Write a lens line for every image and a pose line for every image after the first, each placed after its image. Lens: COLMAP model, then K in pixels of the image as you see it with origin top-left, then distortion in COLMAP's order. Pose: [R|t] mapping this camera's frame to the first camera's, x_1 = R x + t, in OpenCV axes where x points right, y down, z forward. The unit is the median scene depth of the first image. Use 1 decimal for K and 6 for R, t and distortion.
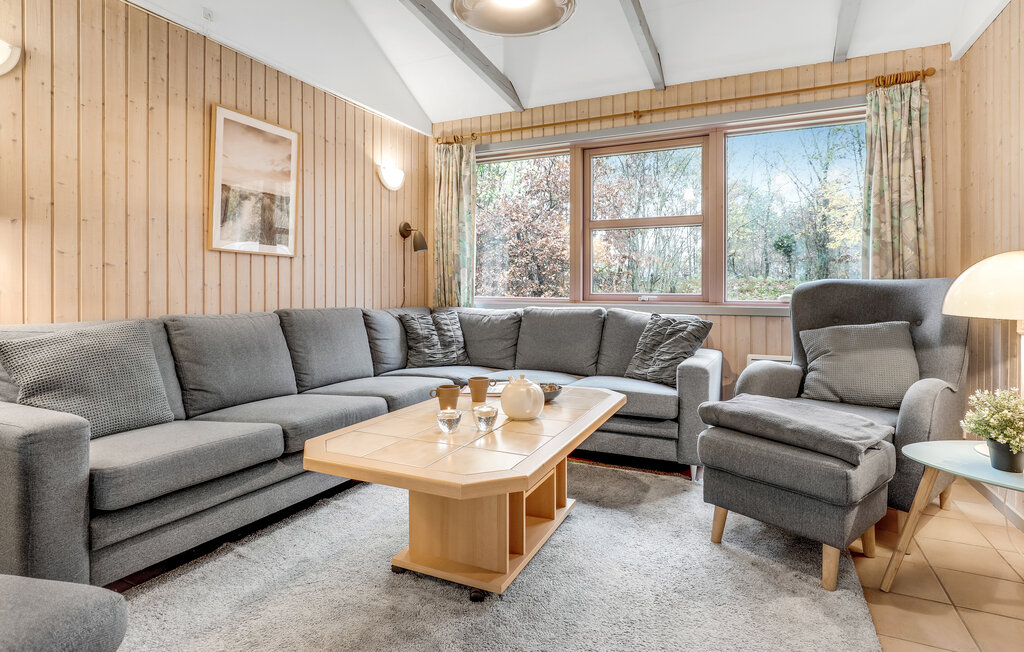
lens RADIAL K [[518.6, 0, 519.4], [0, 518.6, 292.9], [0, 0, 1]] dist [-0.016268, 0.000172]
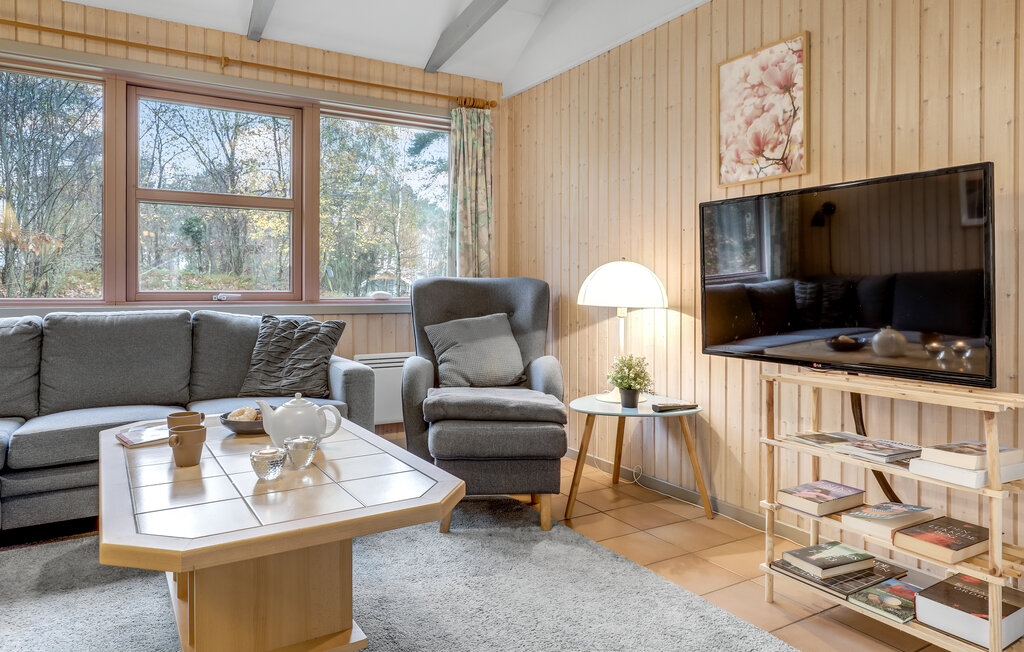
lens RADIAL K [[668.3, 0, 498.4], [0, 668.3, 288.8], [0, 0, 1]] dist [-0.007860, -0.000040]
pose [[0.555445, -0.002995, 0.831548, -0.474765], [0.002509, 0.999995, 0.001926, -0.003729], [-0.831549, 0.001017, 0.555450, 0.122069]]
